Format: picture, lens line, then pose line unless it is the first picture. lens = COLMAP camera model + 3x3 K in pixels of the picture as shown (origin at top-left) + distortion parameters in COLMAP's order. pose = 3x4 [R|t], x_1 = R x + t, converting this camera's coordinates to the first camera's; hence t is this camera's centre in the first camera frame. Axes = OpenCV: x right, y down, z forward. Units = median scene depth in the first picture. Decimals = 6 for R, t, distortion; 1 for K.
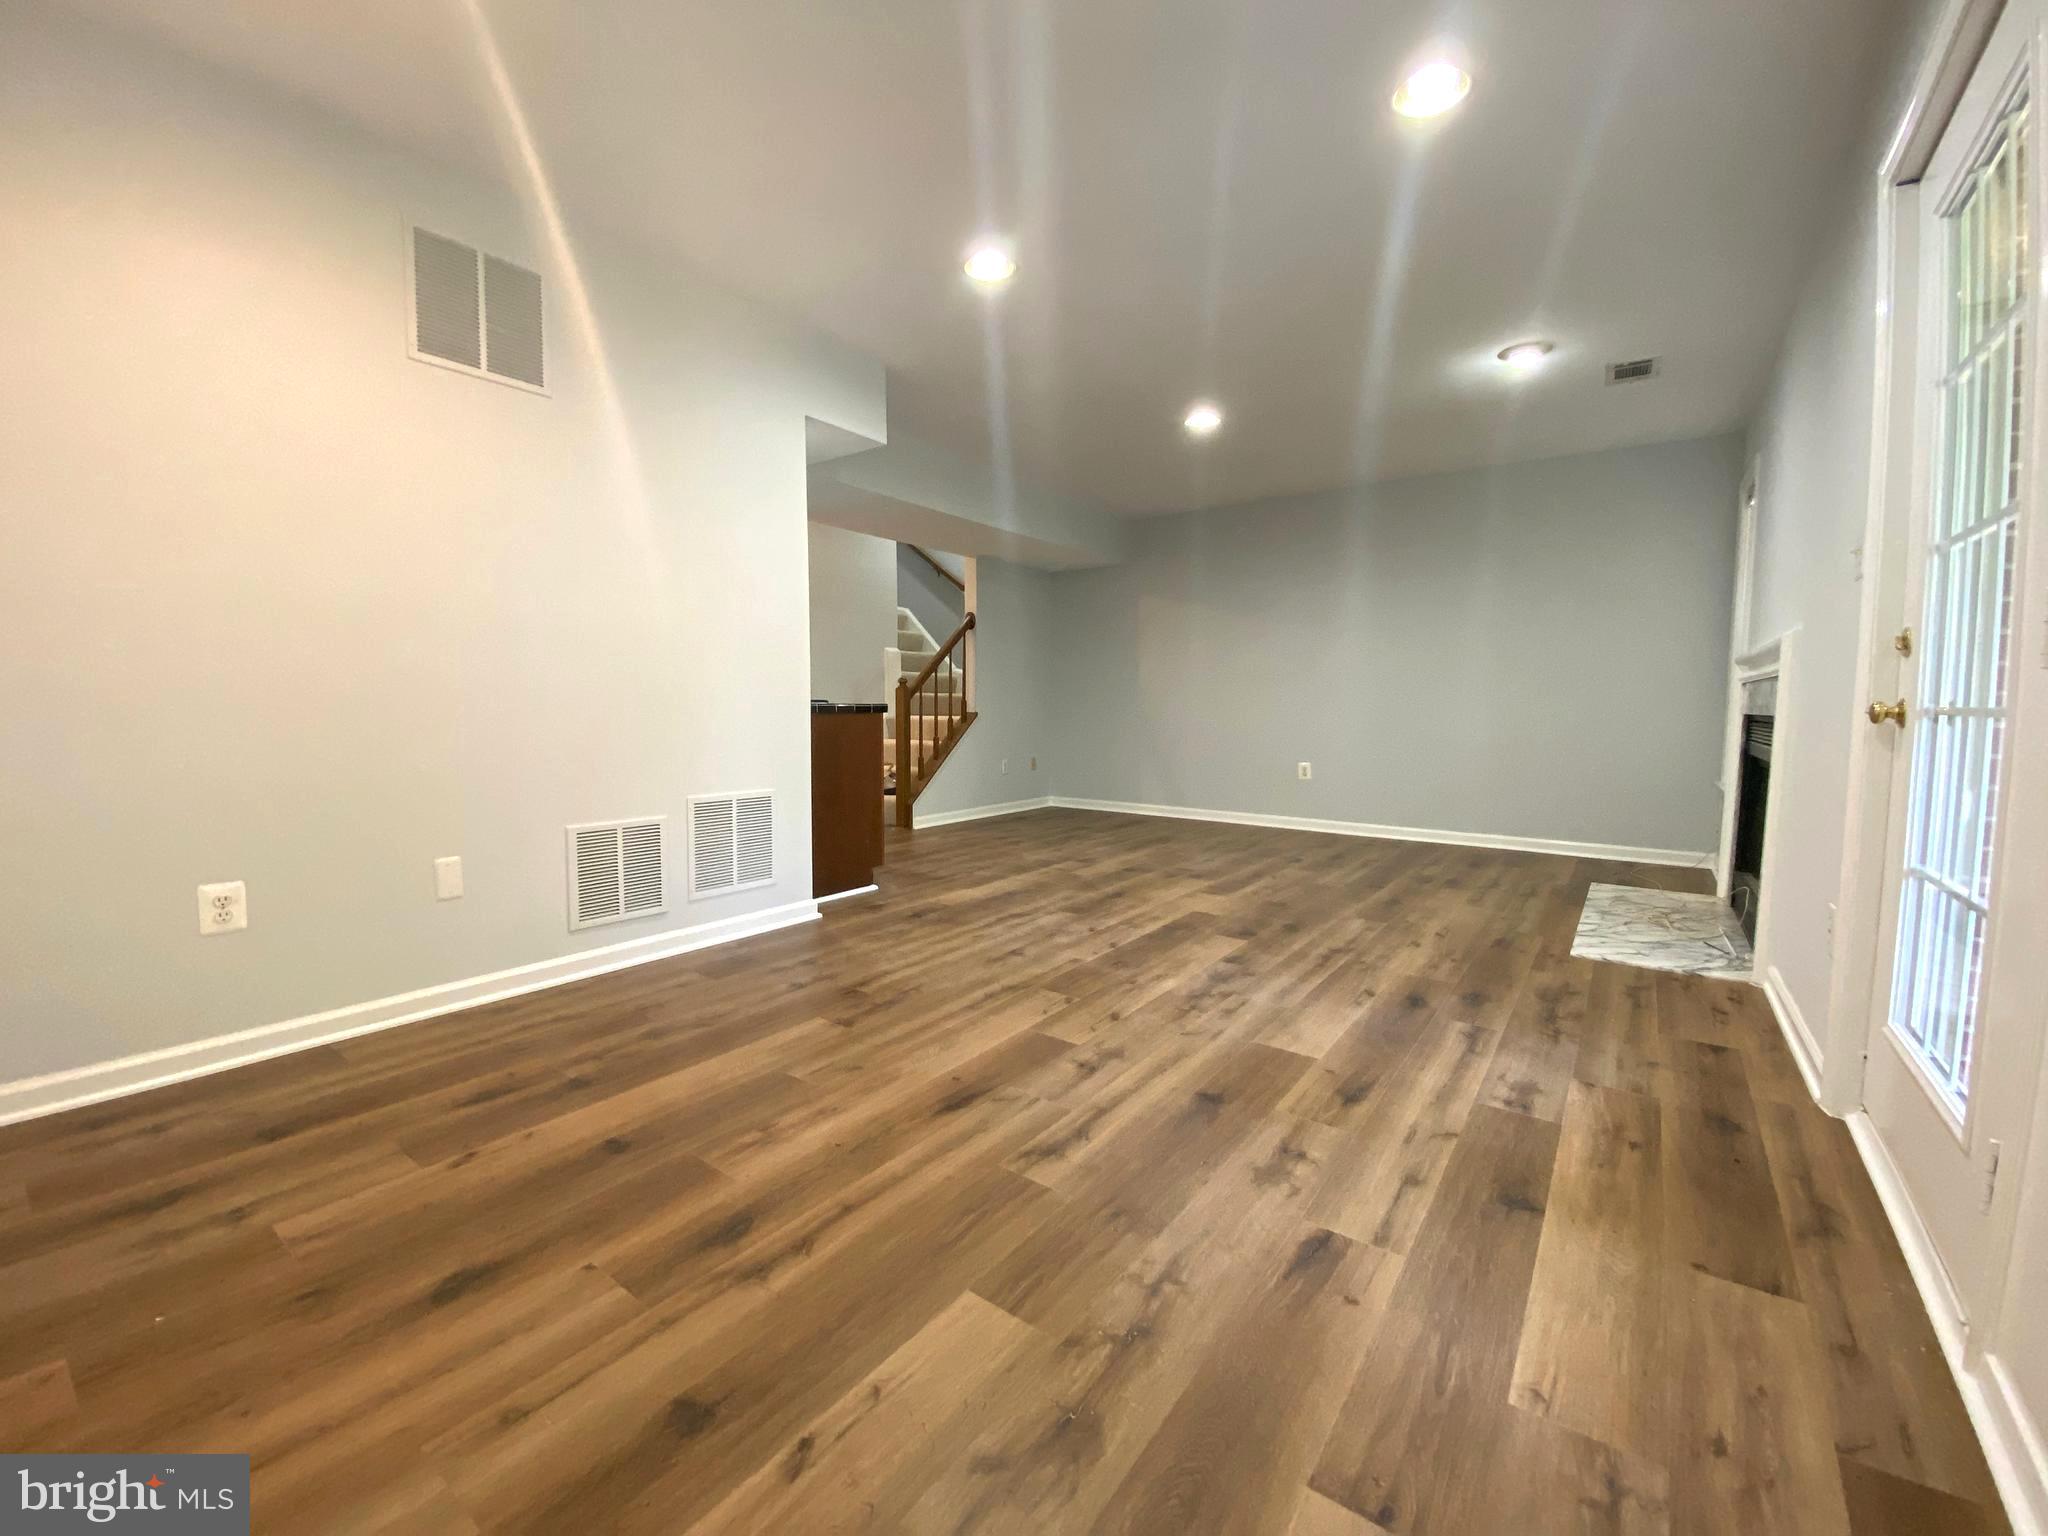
lens RADIAL K [[835.9, 0, 1024.0], [0, 835.9, 768.0], [0, 0, 1]] dist [0.022920, -0.021373]
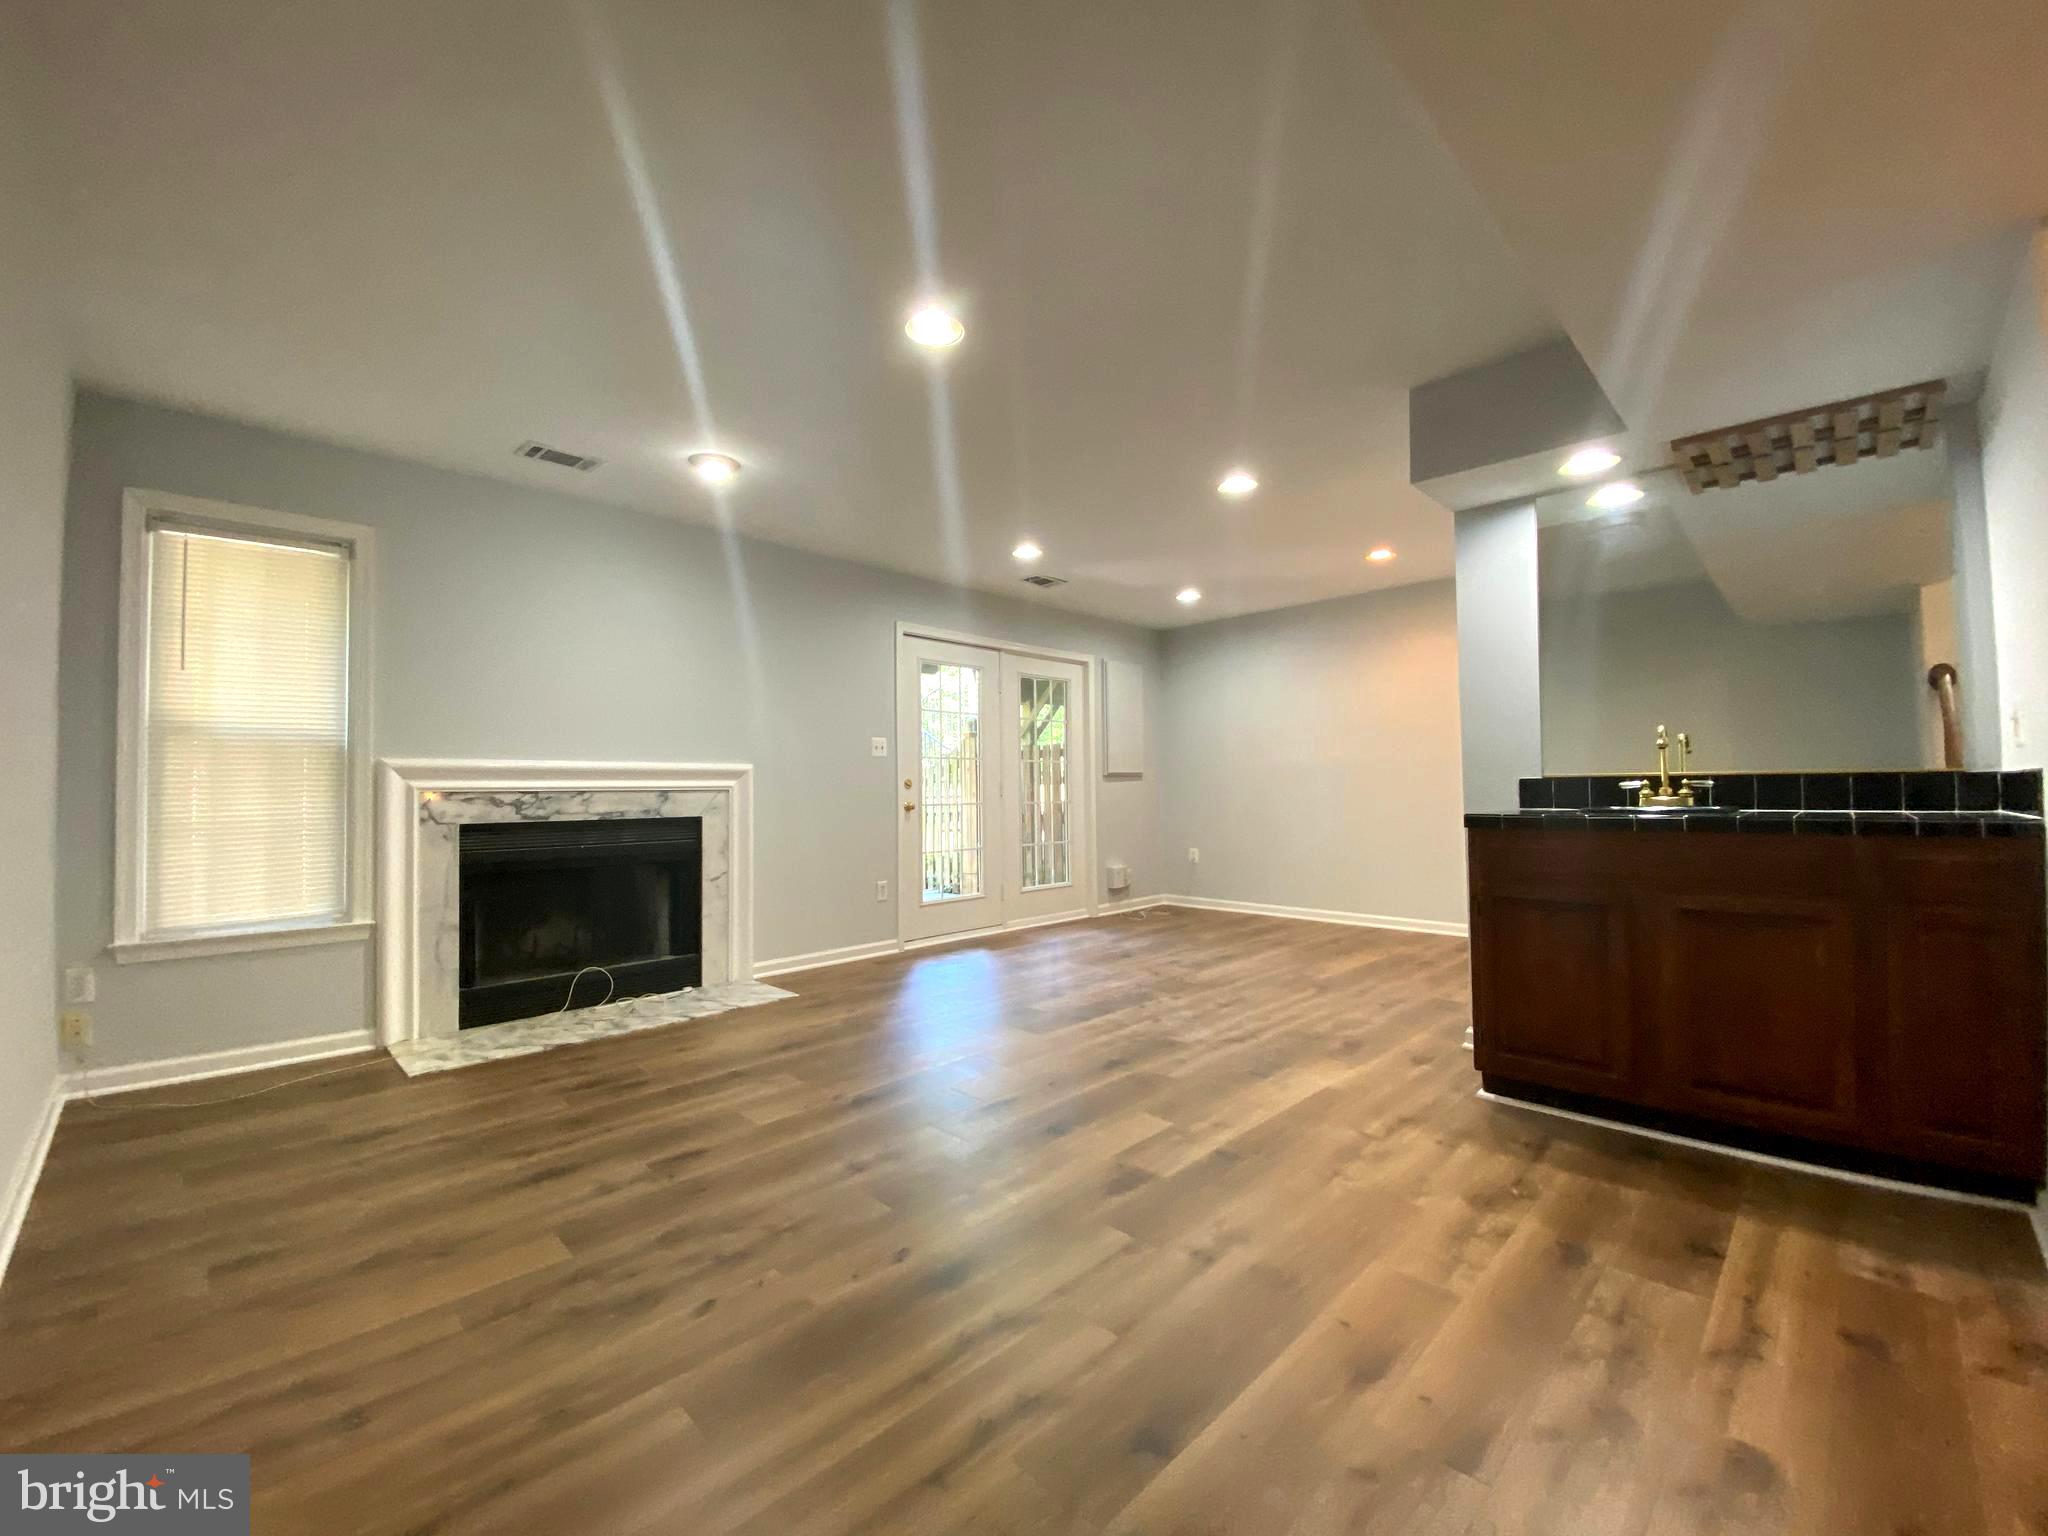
lens RADIAL K [[835.9, 0, 1024.0], [0, 835.9, 768.0], [0, 0, 1]] dist [0.022920, -0.021373]
pose [[-0.990263, 0.012246, 0.138668, 0.096437], [0.019649, 0.998446, 0.052141, -0.182275], [-0.137814, 0.054358, -0.988965, 2.029228]]
